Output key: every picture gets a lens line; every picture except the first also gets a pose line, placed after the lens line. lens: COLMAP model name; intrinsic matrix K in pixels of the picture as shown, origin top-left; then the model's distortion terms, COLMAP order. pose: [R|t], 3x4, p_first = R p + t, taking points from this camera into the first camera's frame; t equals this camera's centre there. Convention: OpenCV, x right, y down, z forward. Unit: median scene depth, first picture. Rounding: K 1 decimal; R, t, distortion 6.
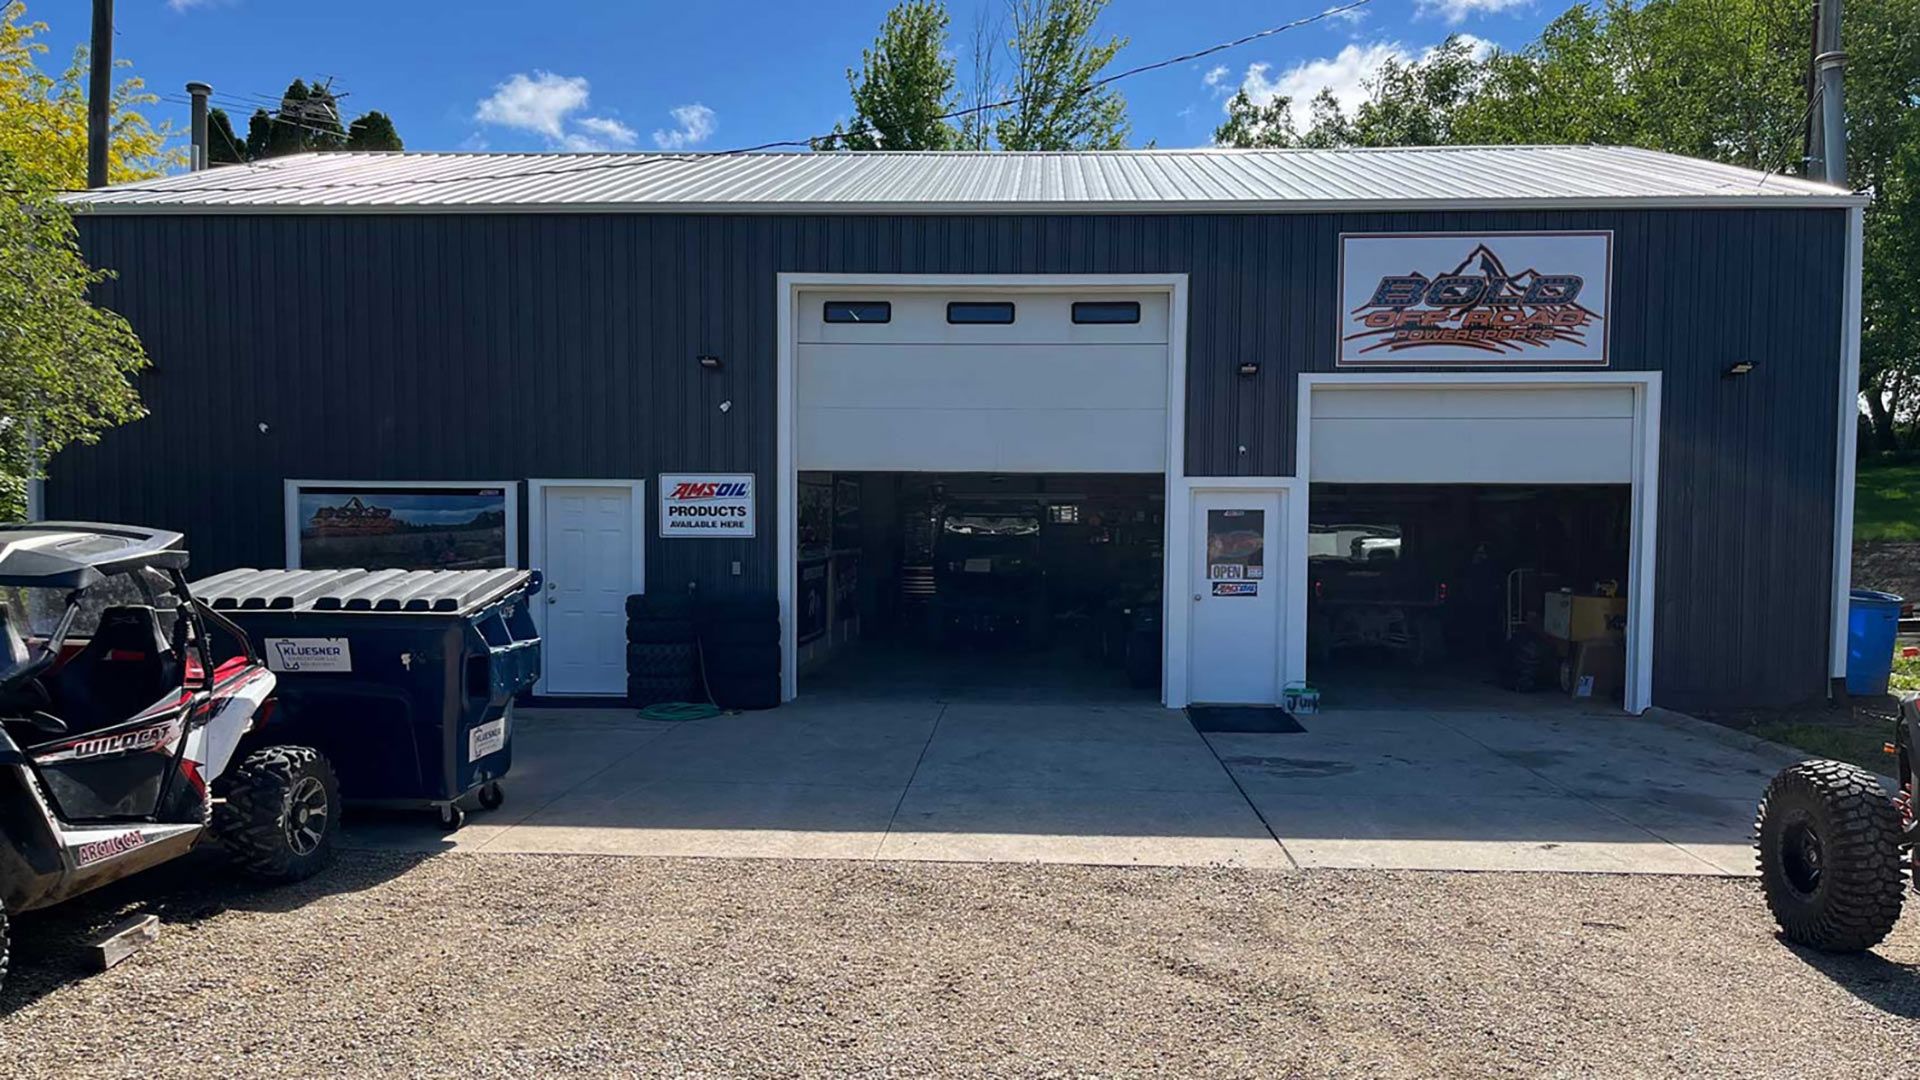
lens RADIAL K [[1504.3, 0, 954.0], [0, 1504.3, 610.6], [0, 0, 1]] dist [0.048774, -0.008415]
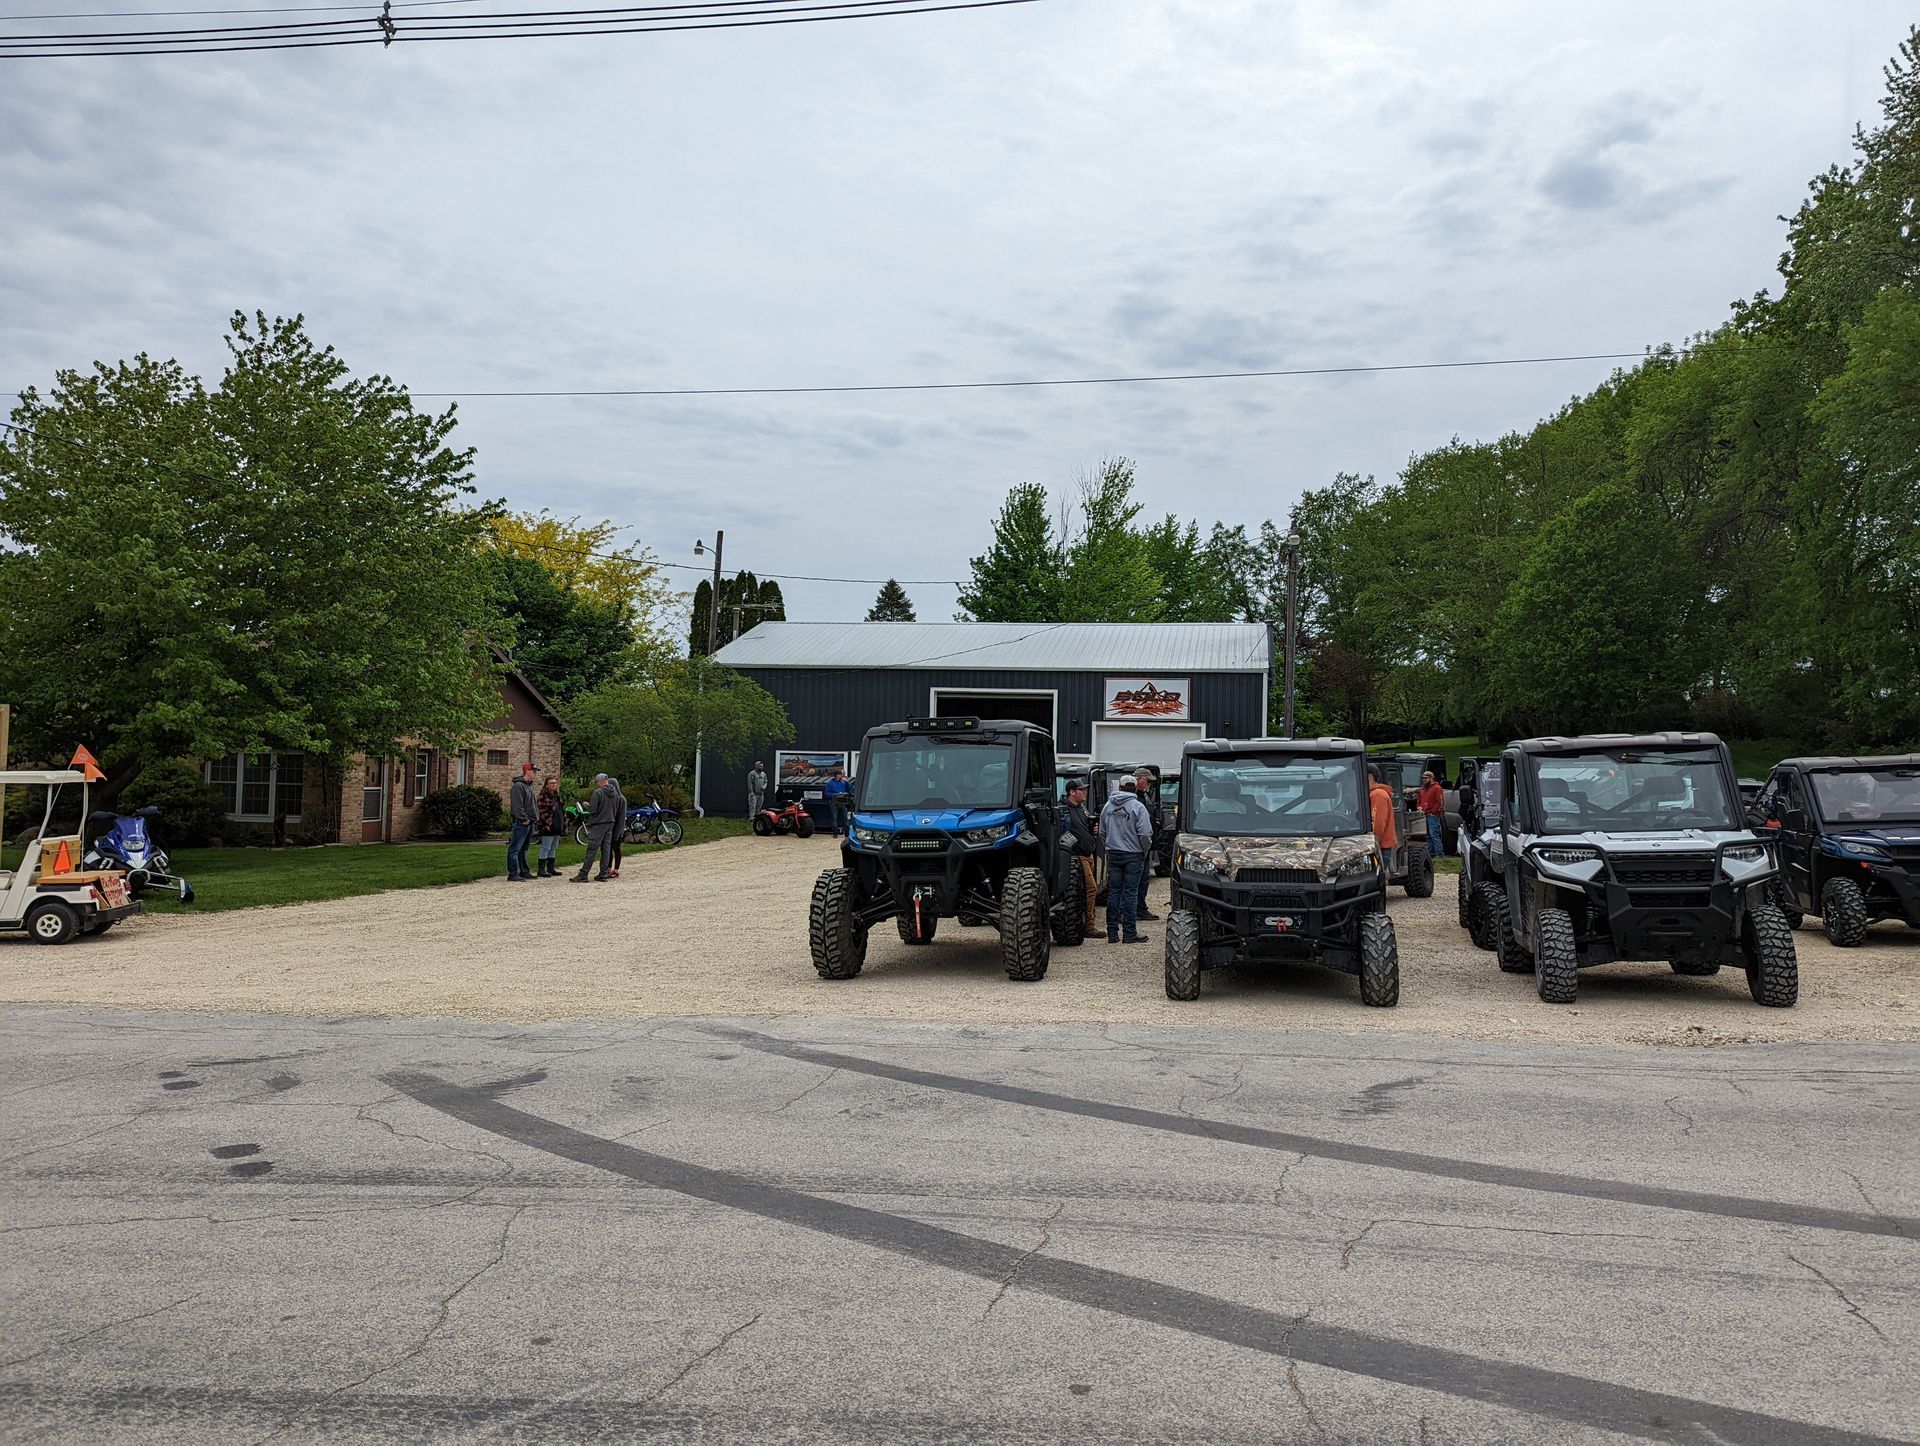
lens RADIAL K [[1356.8, 0, 966.1], [0, 1356.8, 723.0], [0, 0, 1]] dist [0.065073, -0.034384]
pose [[0.990304, 0.011074, -0.138474, 0.359736], [-0.021478, 0.997037, -0.073867, 0.060497], [0.137246, 0.076125, 0.987608, -1.827922]]
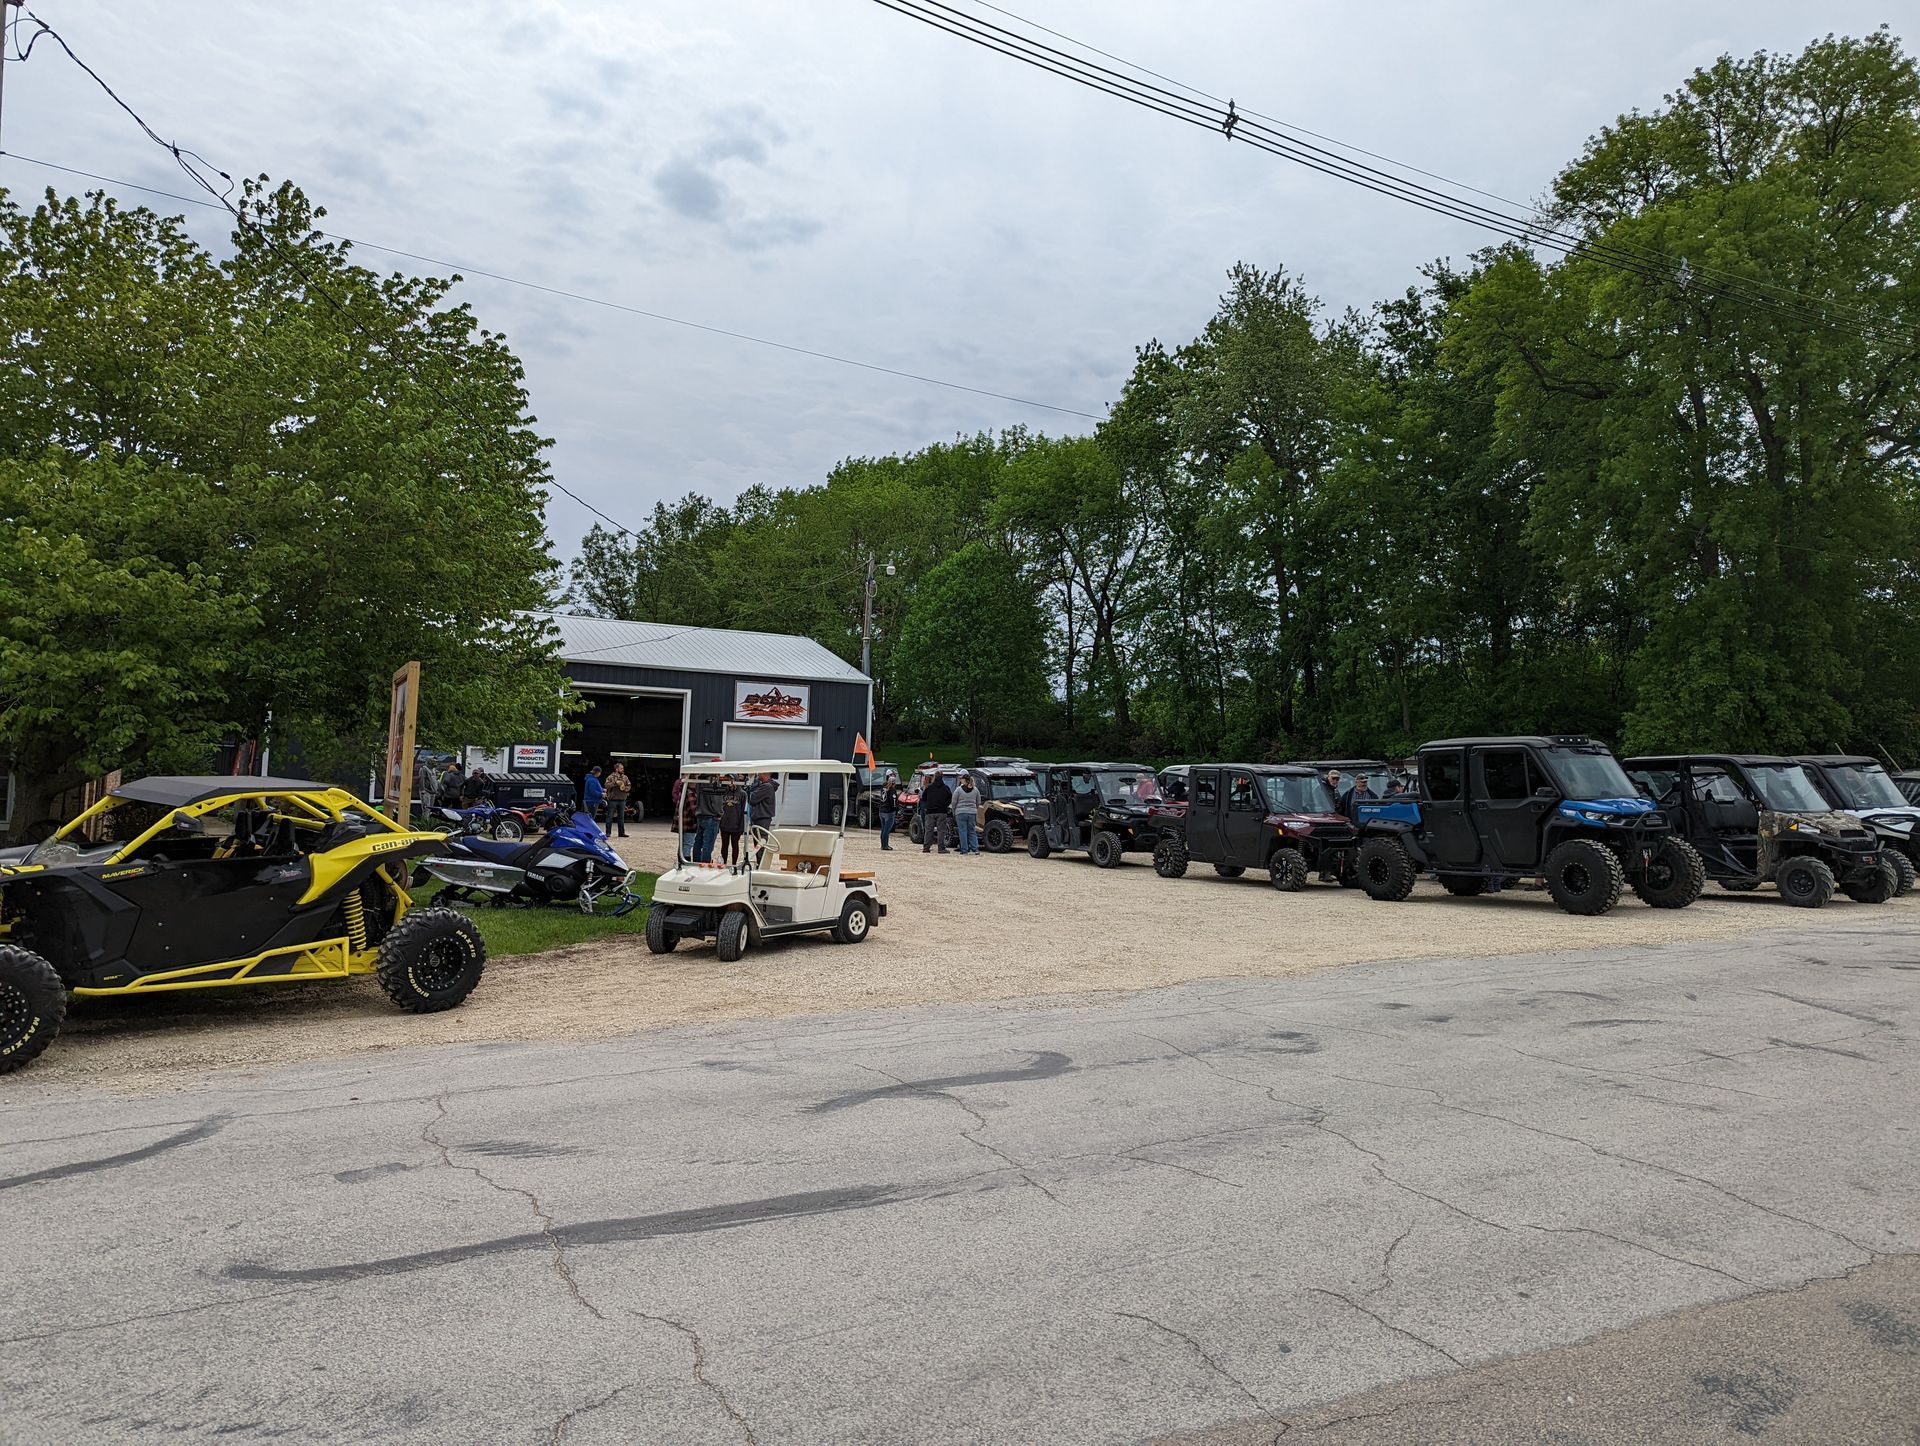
lens RADIAL K [[1356.8, 0, 960.6], [0, 1356.8, 714.4], [0, 0, 1]] dist [0.065073, -0.034384]
pose [[0.844401, 0.048521, 0.533510, -0.909167], [-0.001261, 0.996067, -0.088593, 0.086843], [-0.535711, 0.074136, 0.841141, -1.753061]]
